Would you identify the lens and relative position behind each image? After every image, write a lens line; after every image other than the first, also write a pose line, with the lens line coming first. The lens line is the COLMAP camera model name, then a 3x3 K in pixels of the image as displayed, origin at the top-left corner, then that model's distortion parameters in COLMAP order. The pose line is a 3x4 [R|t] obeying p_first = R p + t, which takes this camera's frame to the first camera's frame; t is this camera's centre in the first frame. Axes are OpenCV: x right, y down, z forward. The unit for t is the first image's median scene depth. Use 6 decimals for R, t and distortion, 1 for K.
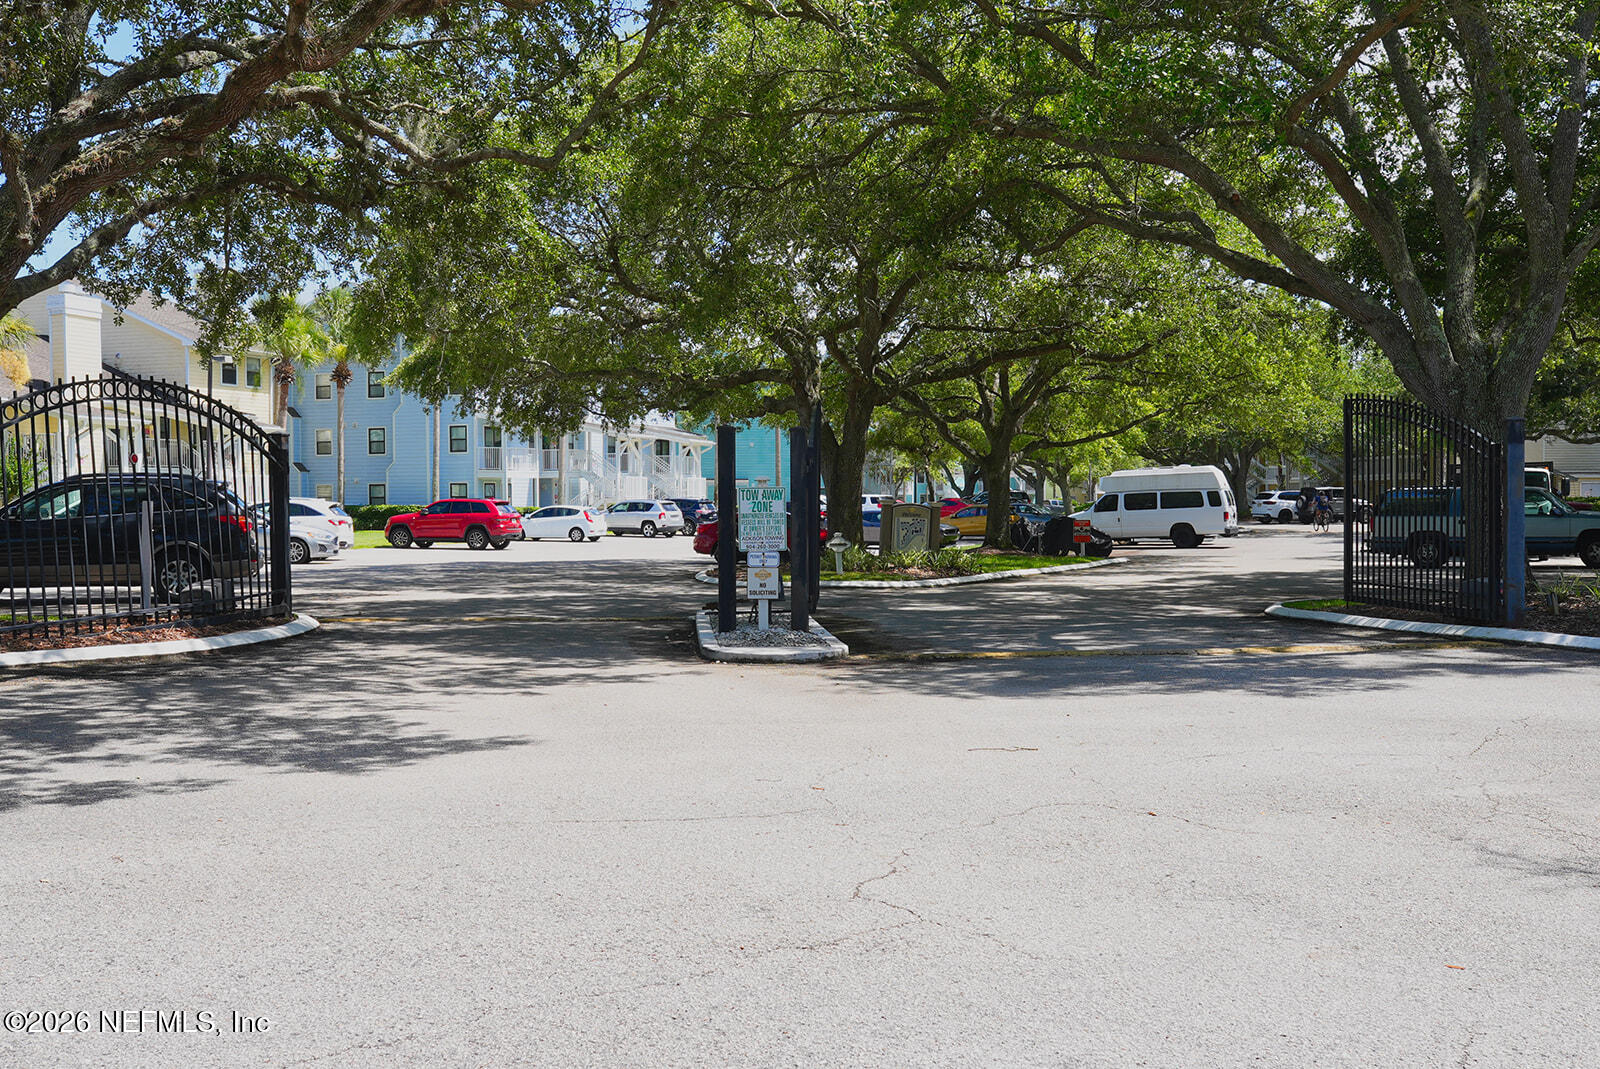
lens RADIAL K [[1589.4, 0, 800.0], [0, 1589.4, 534.5], [0, 0, 1]] dist [-0.013086, 0.024354]
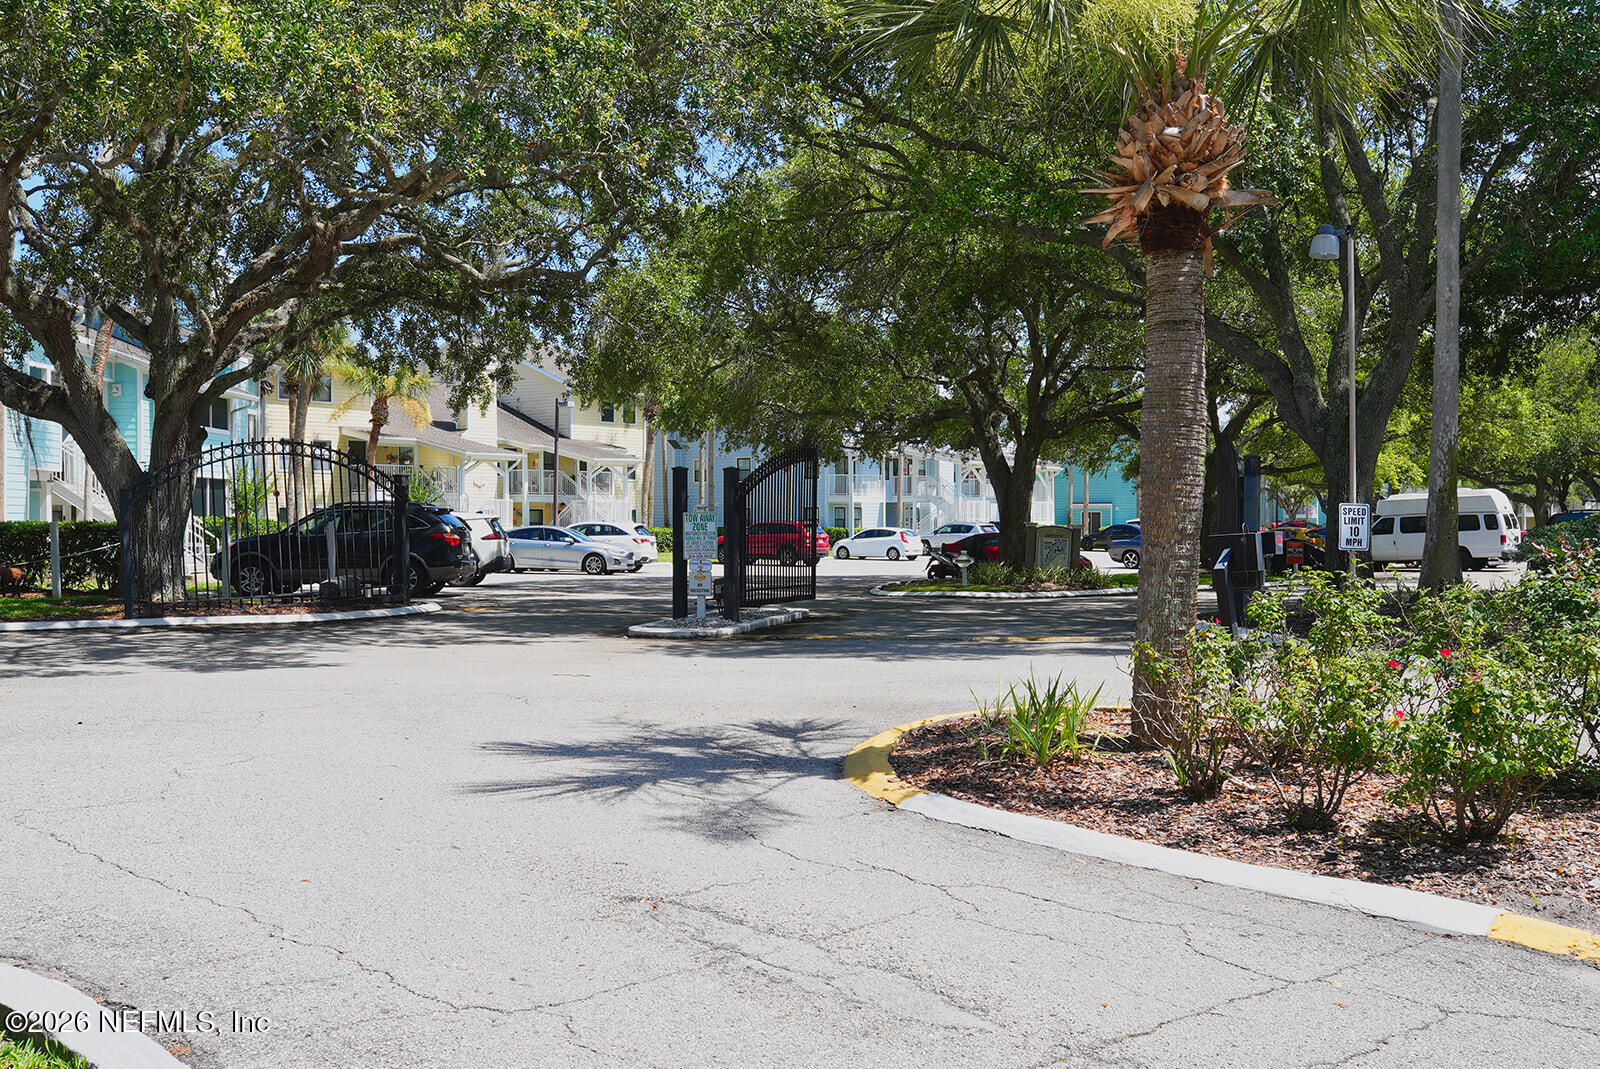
lens RADIAL K [[1589.4, 0, 800.0], [0, 1589.4, 534.5], [0, 0, 1]] dist [-0.013086, 0.024354]
pose [[0.956208, 0.003536, -0.292667, 0.233815], [-0.007704, 0.999885, -0.013090, 0.003061], [0.292587, 0.014772, 0.956125, -0.138282]]
